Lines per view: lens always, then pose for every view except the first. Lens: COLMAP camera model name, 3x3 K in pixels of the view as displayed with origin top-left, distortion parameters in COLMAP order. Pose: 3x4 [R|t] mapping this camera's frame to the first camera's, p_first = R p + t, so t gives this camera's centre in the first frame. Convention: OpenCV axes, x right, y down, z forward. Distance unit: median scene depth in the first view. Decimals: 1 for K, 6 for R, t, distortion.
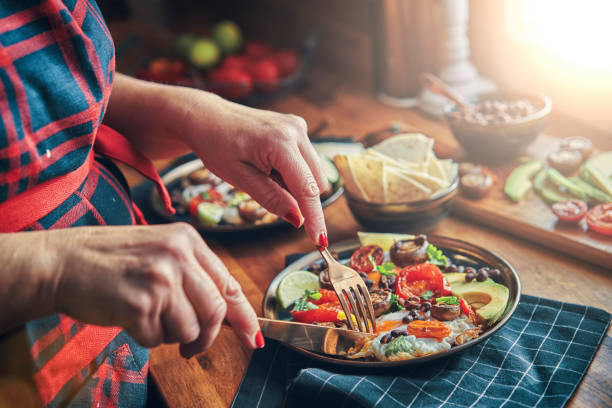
lens RADIAL K [[1019.3, 0, 306.0], [0, 1019.3, 204.0], [0, 0, 1]] dist [0.277120, -0.217586]
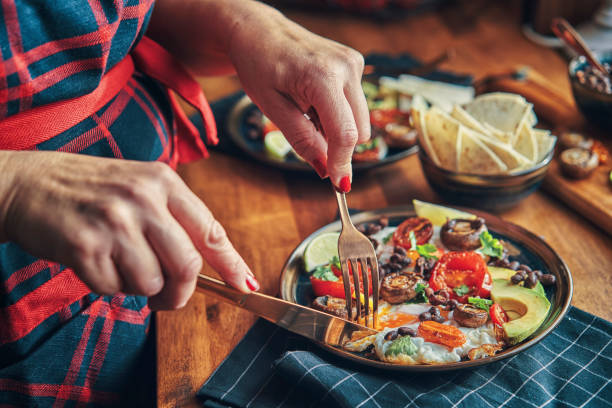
lens RADIAL K [[1019.3, 0, 306.0], [0, 1019.3, 204.0], [0, 0, 1]] dist [0.277120, -0.217586]
pose [[0.964028, 0.179443, -0.196089, 0.147610], [-0.154494, 0.978591, 0.135982, -0.082251], [0.216292, -0.100796, 0.971112, 0.119558]]
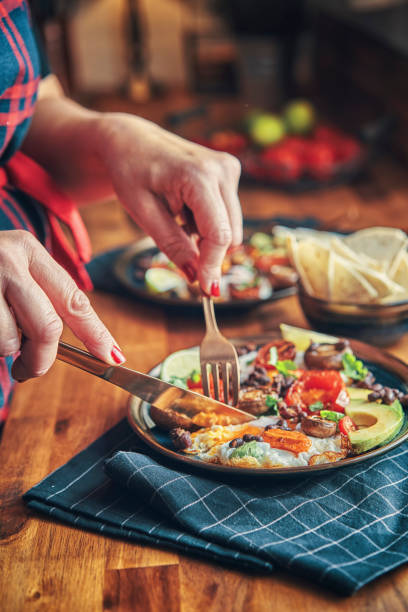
lens RADIAL K [[1019.3, 0, 204.0], [0, 1019.3, 306.0], [0, 0, 1]] dist [0.277120, -0.217586]
pose [[0.937688, 0.184006, -0.294760, 0.261574], [-0.189554, 0.981820, 0.009900, 0.017569], [0.291223, 0.046589, 0.955520, 0.169162]]
